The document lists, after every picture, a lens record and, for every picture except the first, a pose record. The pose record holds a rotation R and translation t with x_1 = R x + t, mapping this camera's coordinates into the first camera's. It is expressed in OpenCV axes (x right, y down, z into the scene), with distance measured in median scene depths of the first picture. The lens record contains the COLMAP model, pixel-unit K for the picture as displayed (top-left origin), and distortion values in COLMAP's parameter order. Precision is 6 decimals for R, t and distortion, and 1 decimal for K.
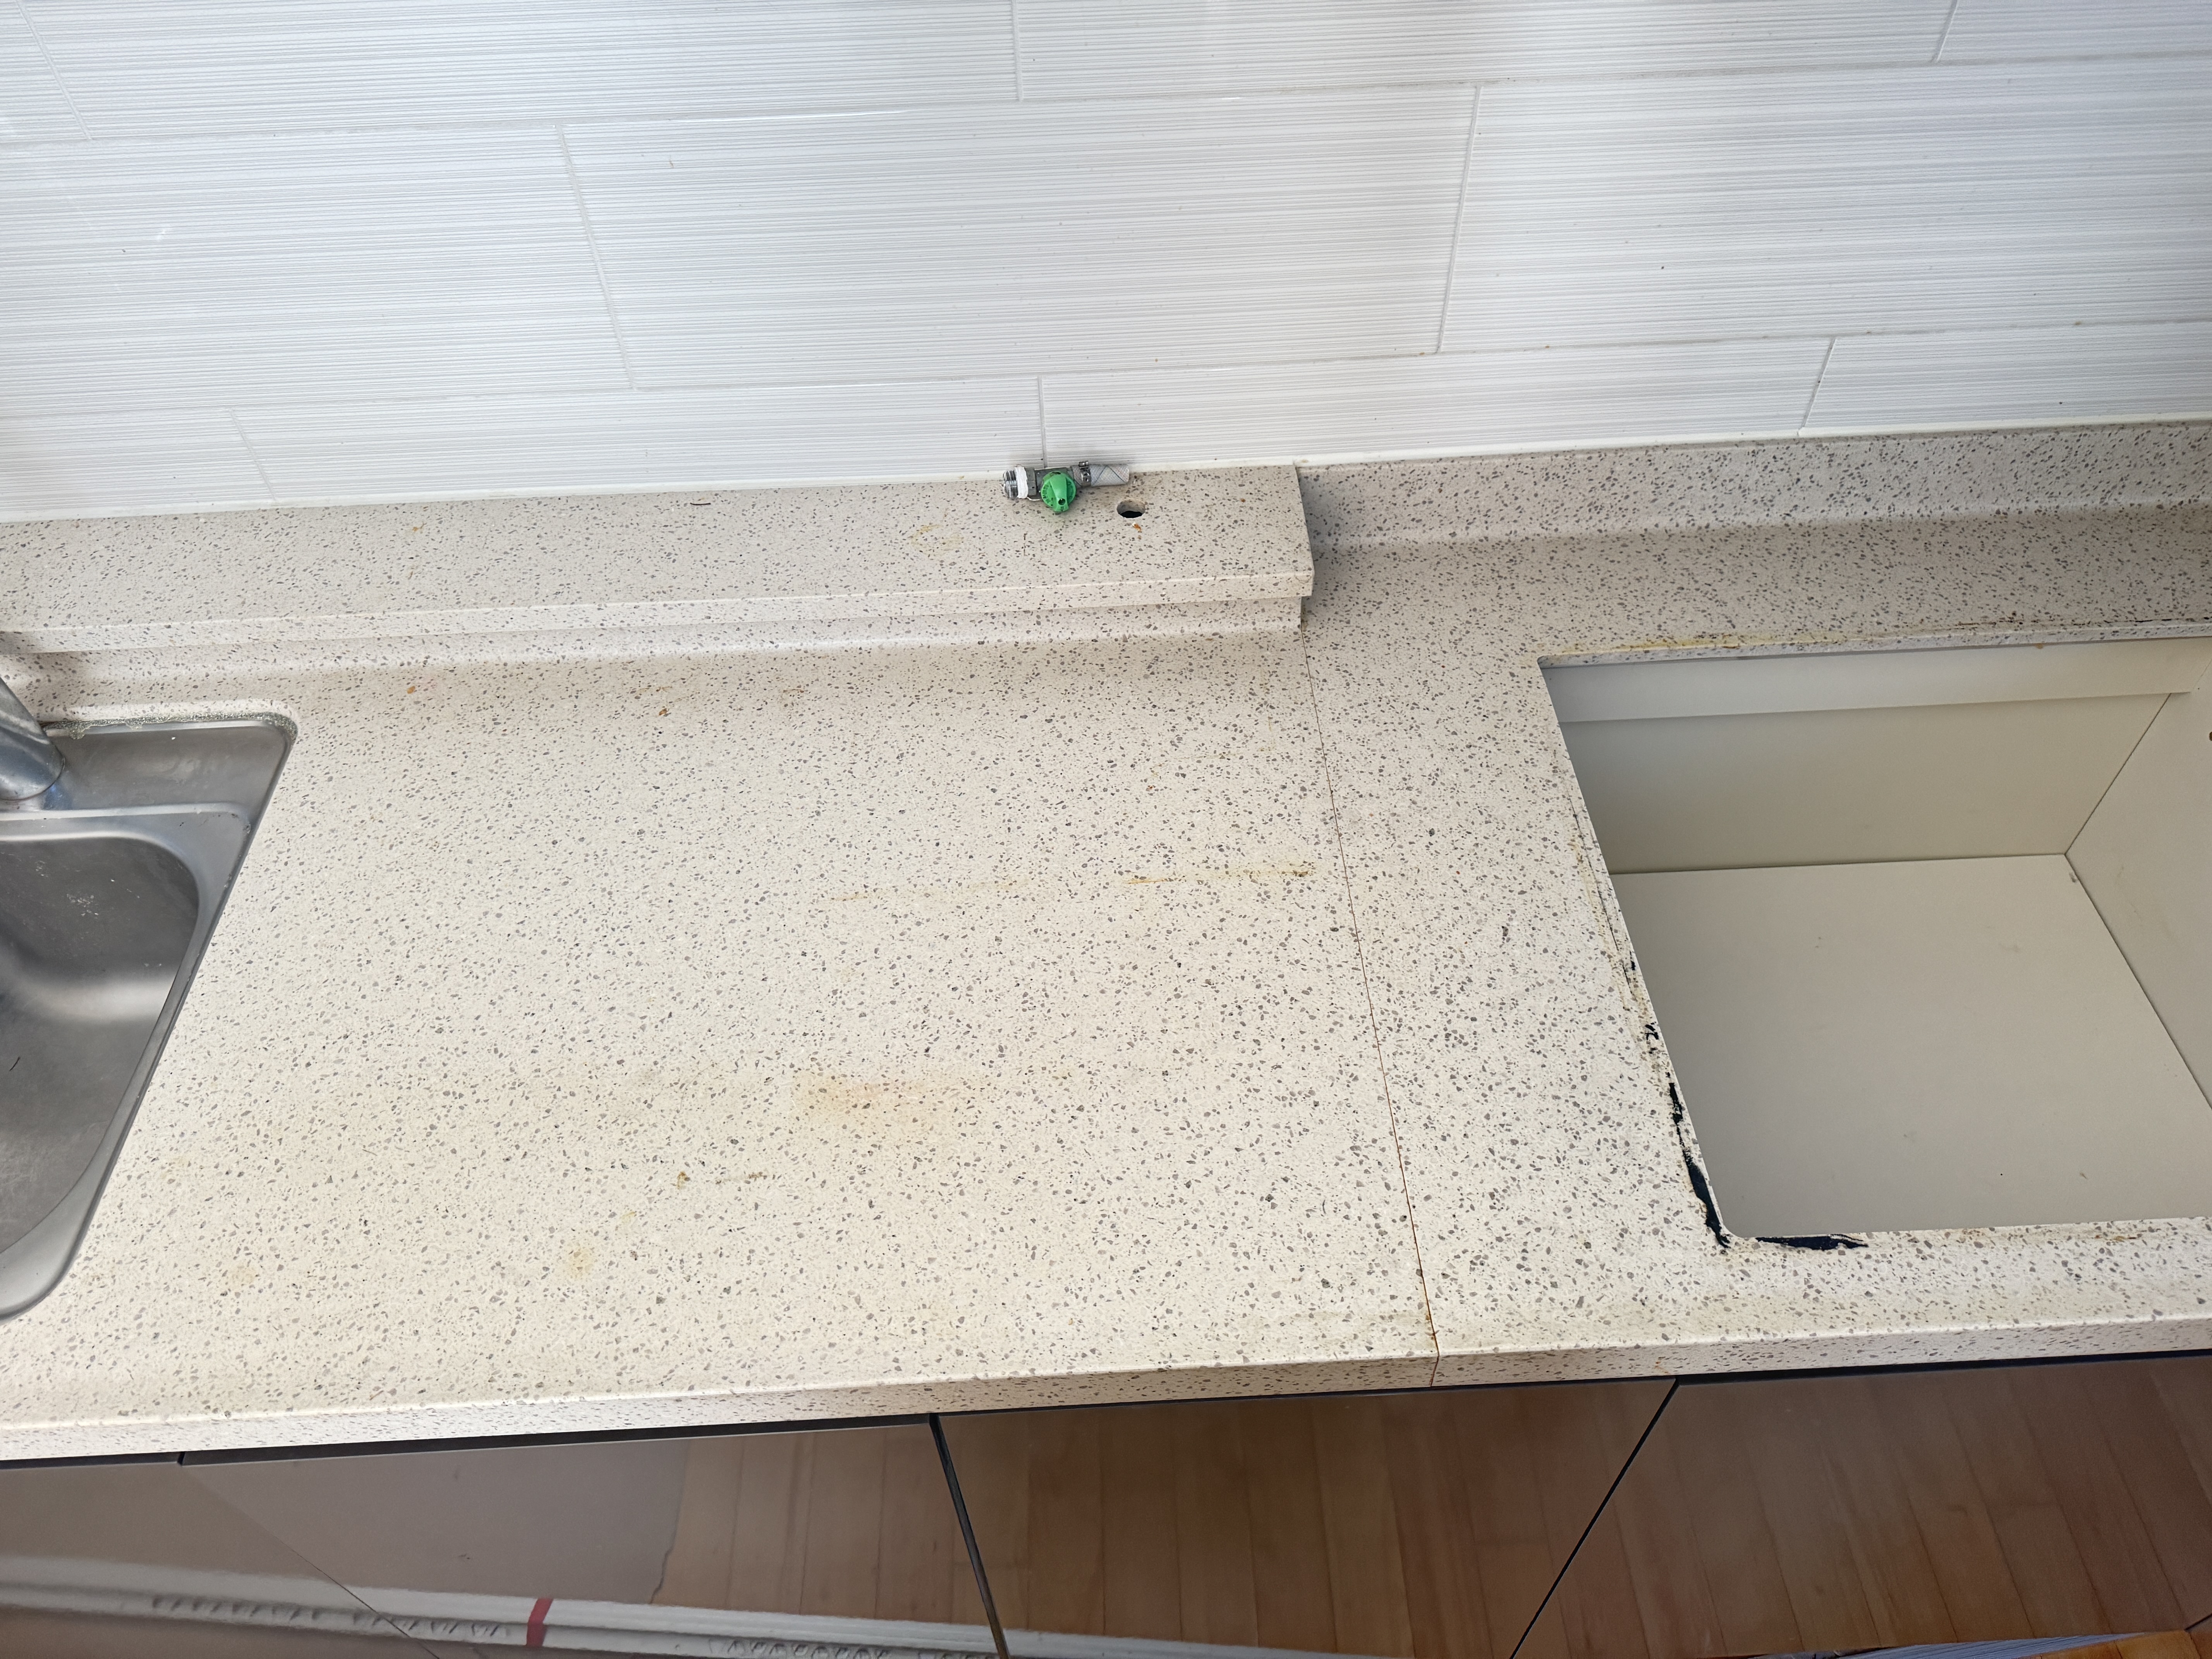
lens RADIAL K [[1549.1, 0, 1108.0], [0, 1549.1, 831.0], [0, 0, 1]] dist [0.088099, -0.118843]
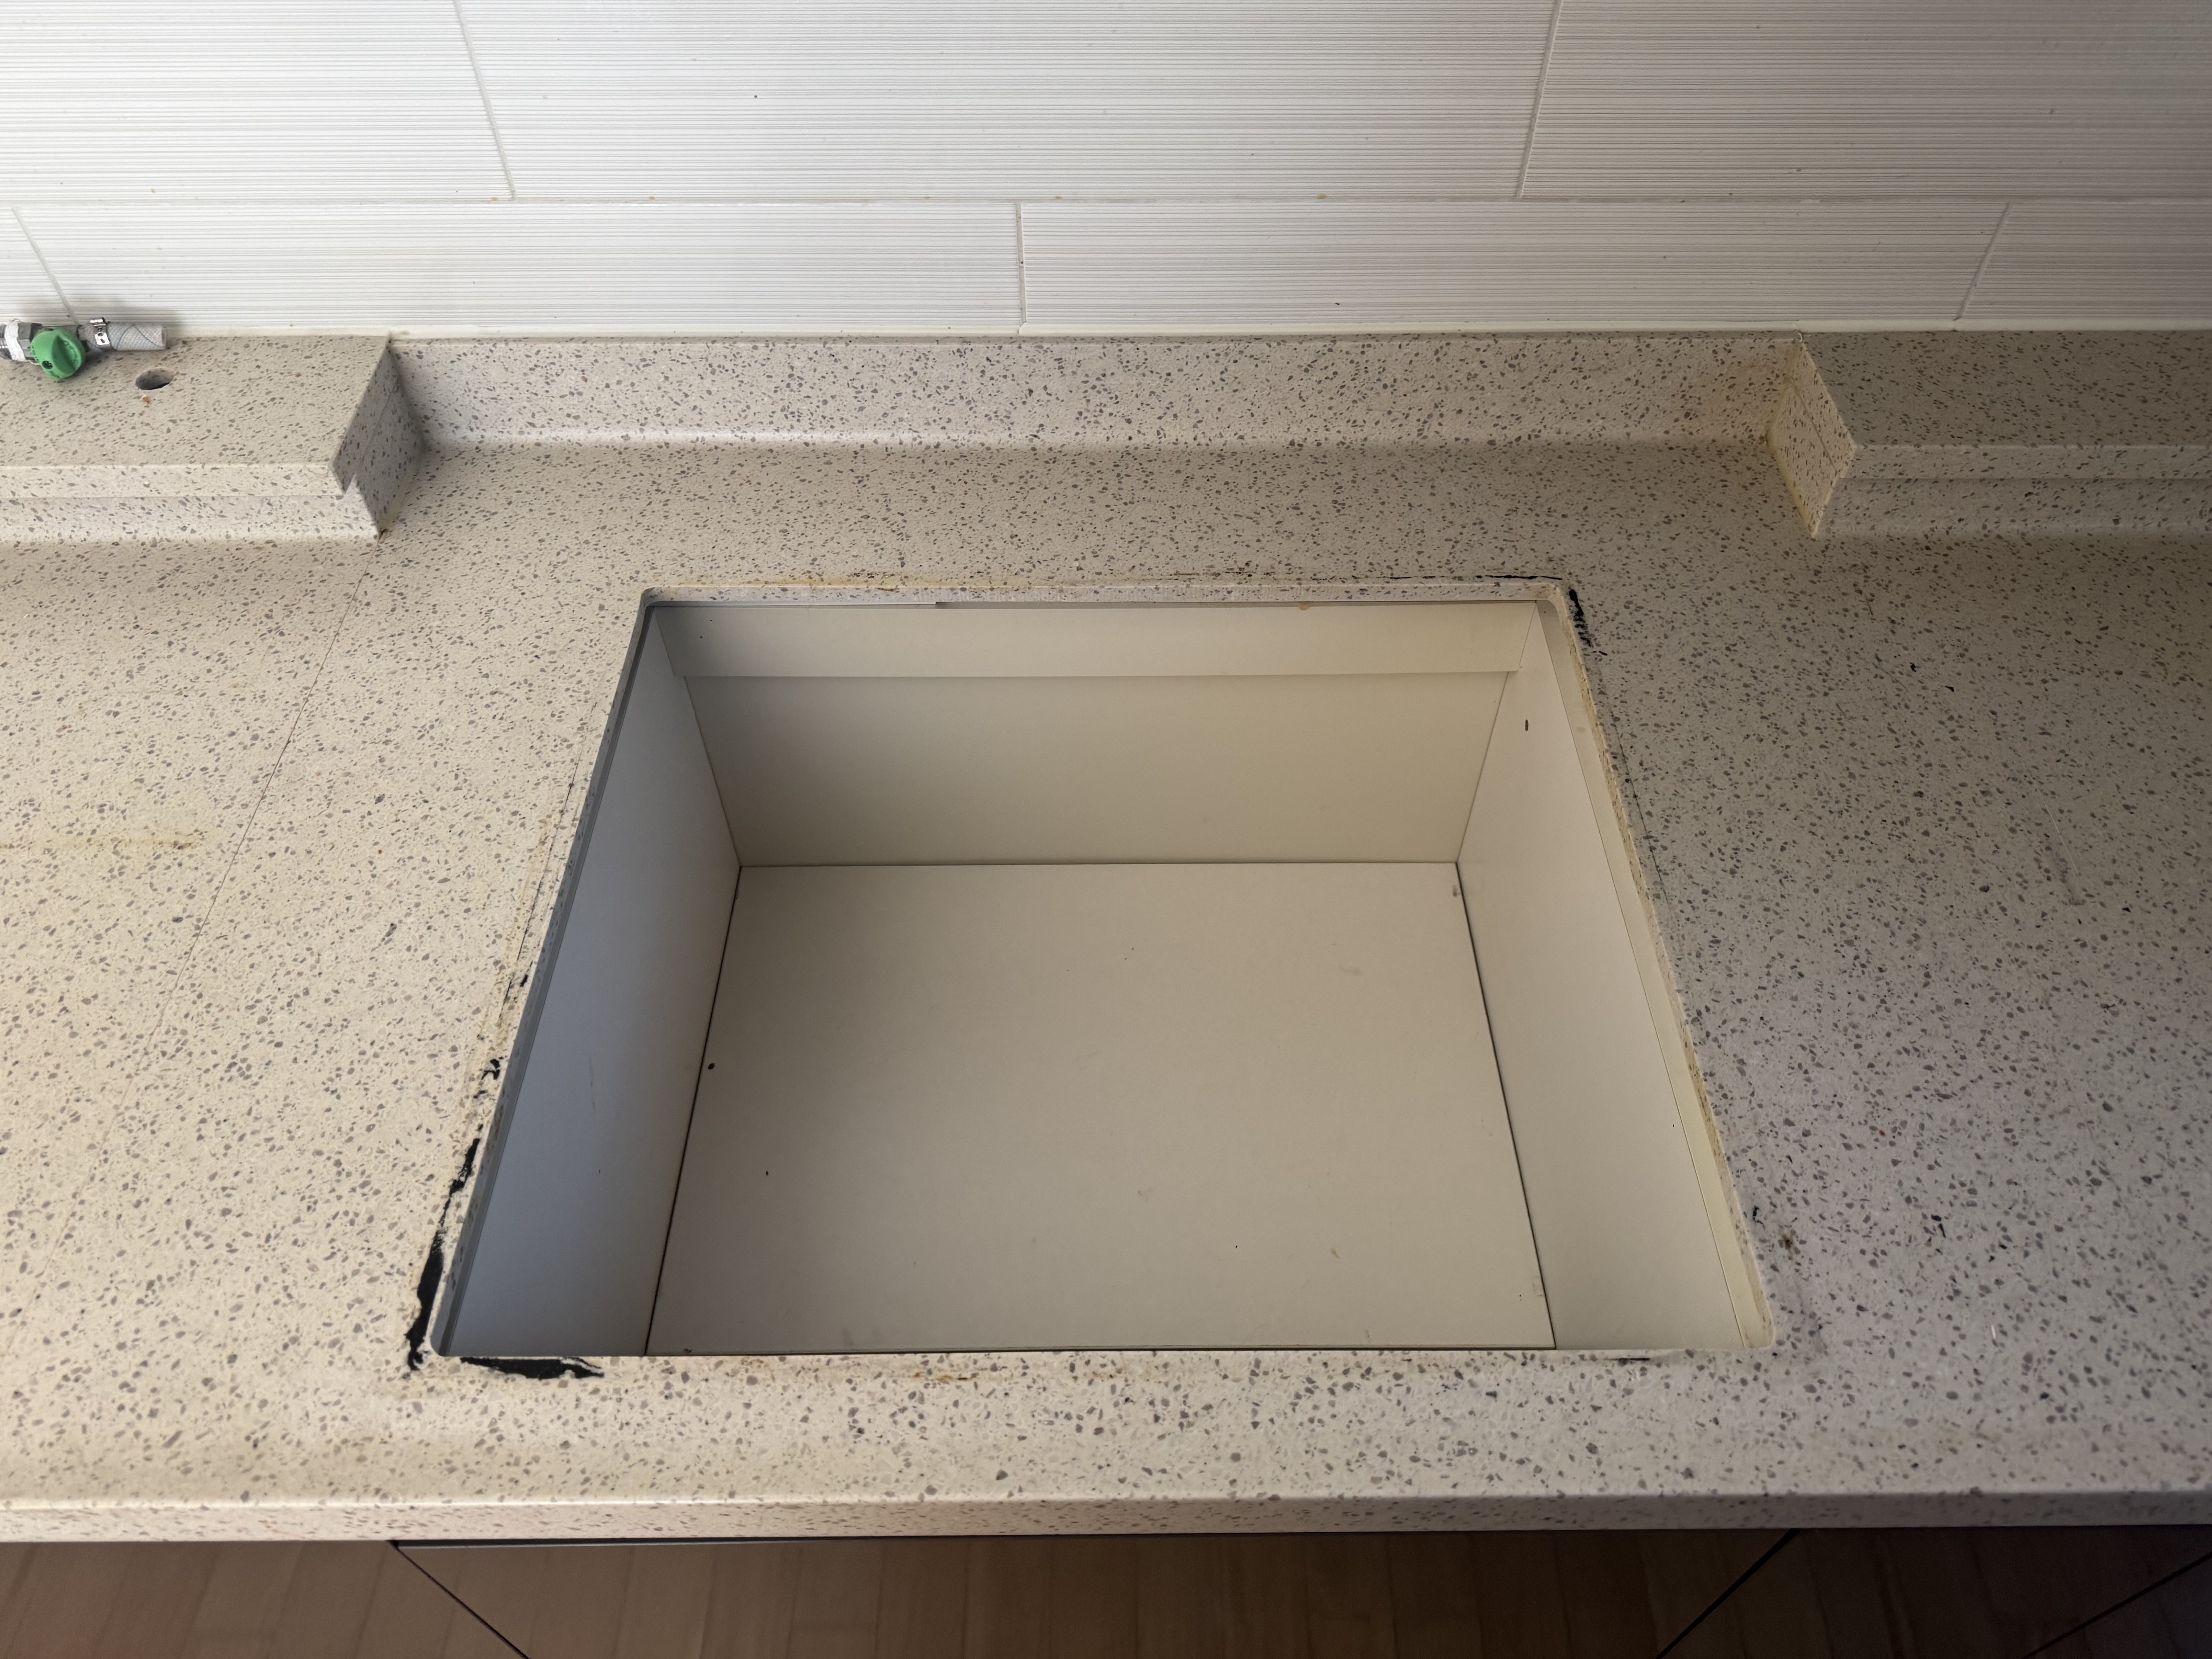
lens RADIAL K [[1549.1, 0, 1106.6], [0, 1549.1, 834.6], [0, 0, 1]] dist [0.088099, -0.118843]
pose [[0.999039, 0.042813, -0.009437, 0.585313], [-0.042621, 0.998897, 0.019685, -0.012316], [0.010269, -0.019264, 0.999762, 0.219019]]
